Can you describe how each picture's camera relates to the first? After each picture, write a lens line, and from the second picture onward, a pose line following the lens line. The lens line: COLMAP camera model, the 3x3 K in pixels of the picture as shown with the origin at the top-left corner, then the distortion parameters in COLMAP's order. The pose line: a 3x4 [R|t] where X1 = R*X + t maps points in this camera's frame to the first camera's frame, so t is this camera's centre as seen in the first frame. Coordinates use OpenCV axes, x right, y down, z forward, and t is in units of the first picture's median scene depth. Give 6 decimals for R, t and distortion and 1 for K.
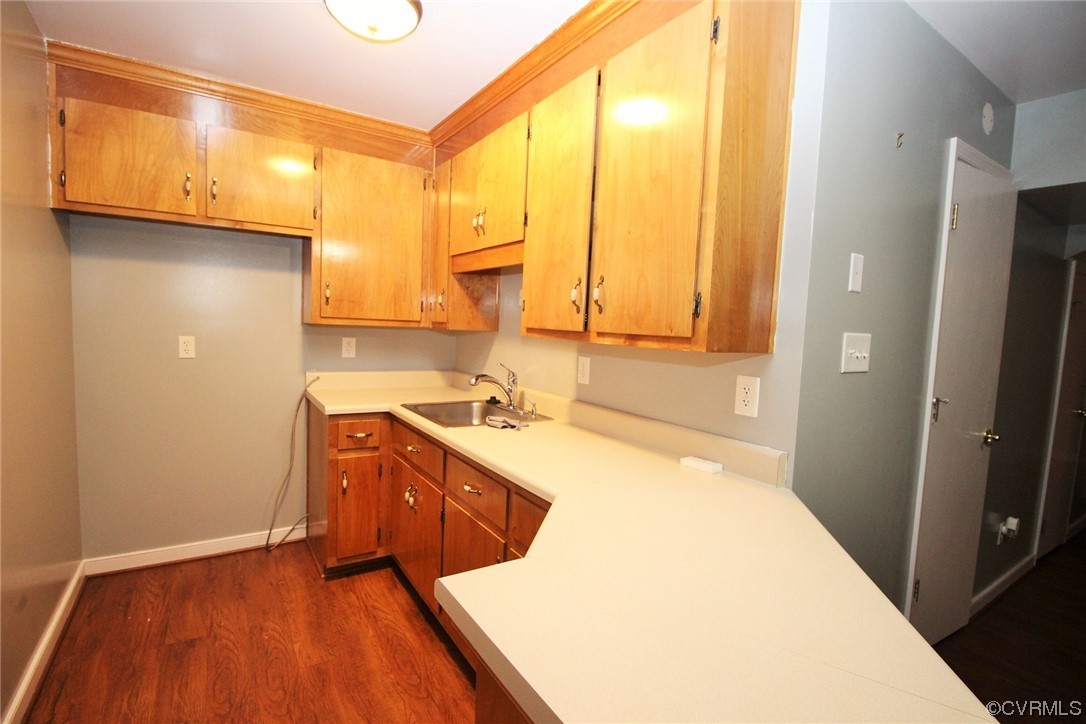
lens RADIAL K [[504.0, 0, 543.9], [0, 504.0, 364.0], [0, 0, 1]] dist [-0.009973, -0.007950]
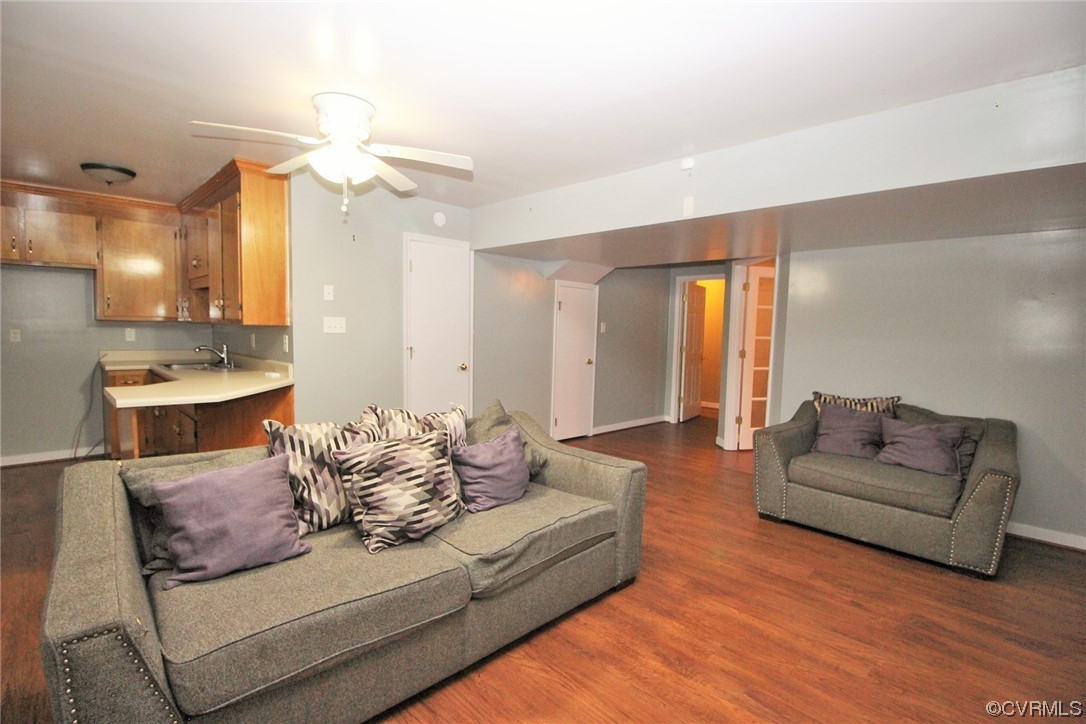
lens RADIAL K [[504.0, 0, 541.7], [0, 504.0, 363.5], [0, 0, 1]] dist [-0.009973, -0.007950]
pose [[0.980768, -0.022003, 0.193933, 0.617859], [0.022403, 0.999749, 0.000130, 0.094176], [-0.193887, 0.004217, 0.981015, -0.855915]]
